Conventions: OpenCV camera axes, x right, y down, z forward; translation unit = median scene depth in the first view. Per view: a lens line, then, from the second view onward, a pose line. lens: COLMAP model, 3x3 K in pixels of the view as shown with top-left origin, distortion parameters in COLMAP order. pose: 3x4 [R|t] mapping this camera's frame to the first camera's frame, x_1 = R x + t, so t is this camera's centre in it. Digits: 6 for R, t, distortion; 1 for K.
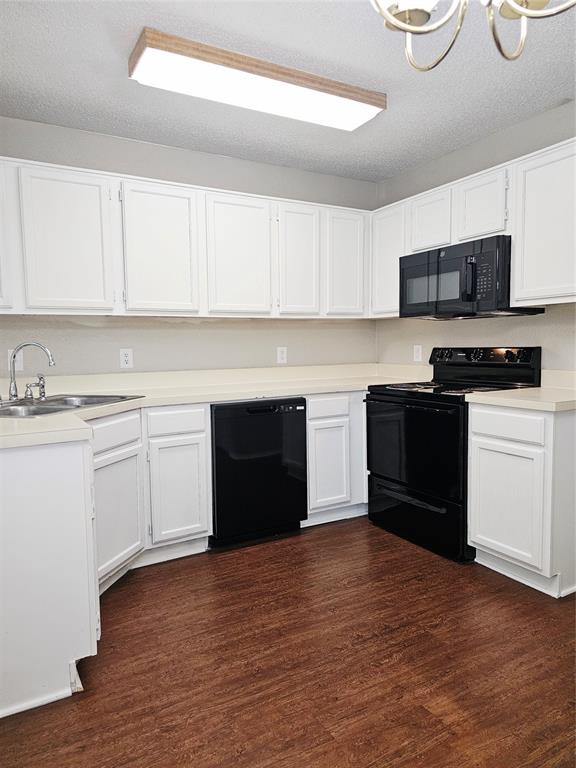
lens RADIAL K [[514.2, 0, 281.9], [0, 514.2, 384.7], [0, 0, 1]] dist [0.059892, -0.047294]
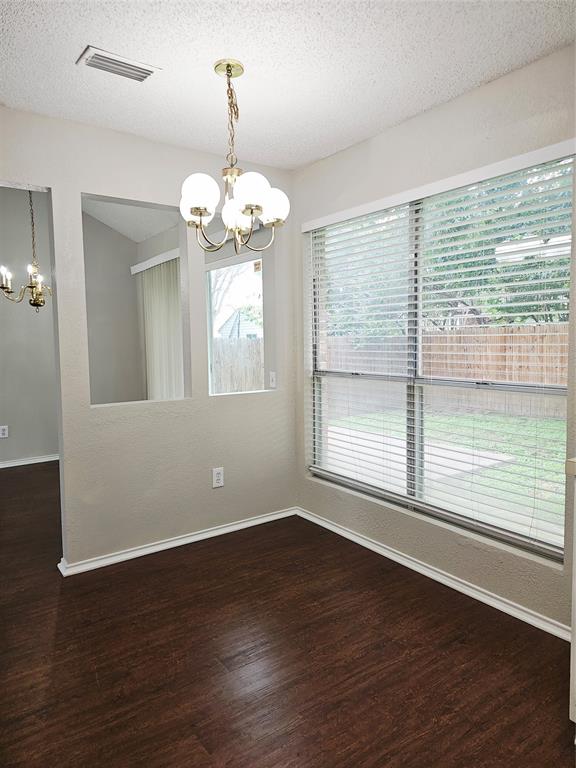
lens RADIAL K [[514.2, 0, 288.9], [0, 514.2, 388.2], [0, 0, 1]] dist [0.059892, -0.047294]
pose [[-0.994631, 0.044536, -0.093407, 0.103873], [0.027880, 0.984601, 0.172579, -0.116518], [0.099654, 0.169048, -0.980557, 1.060772]]
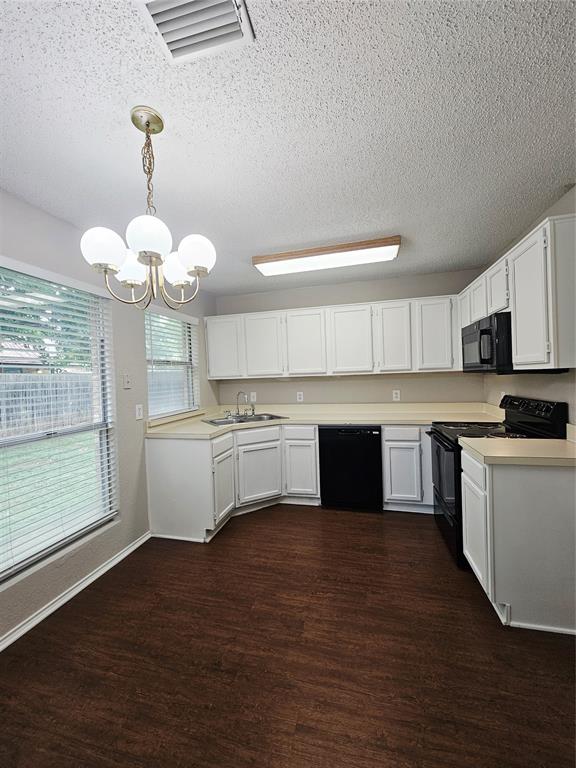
lens RADIAL K [[314.5, 0, 283.0], [0, 314.5, 379.1], [0, 0, 1]] dist [-0.000220, 0.001589]
pose [[0.716786, -0.000433, -0.697293, 0.536744], [-0.035761, 0.998661, -0.037381, -0.076937], [0.696375, 0.051730, 0.715811, 0.101759]]
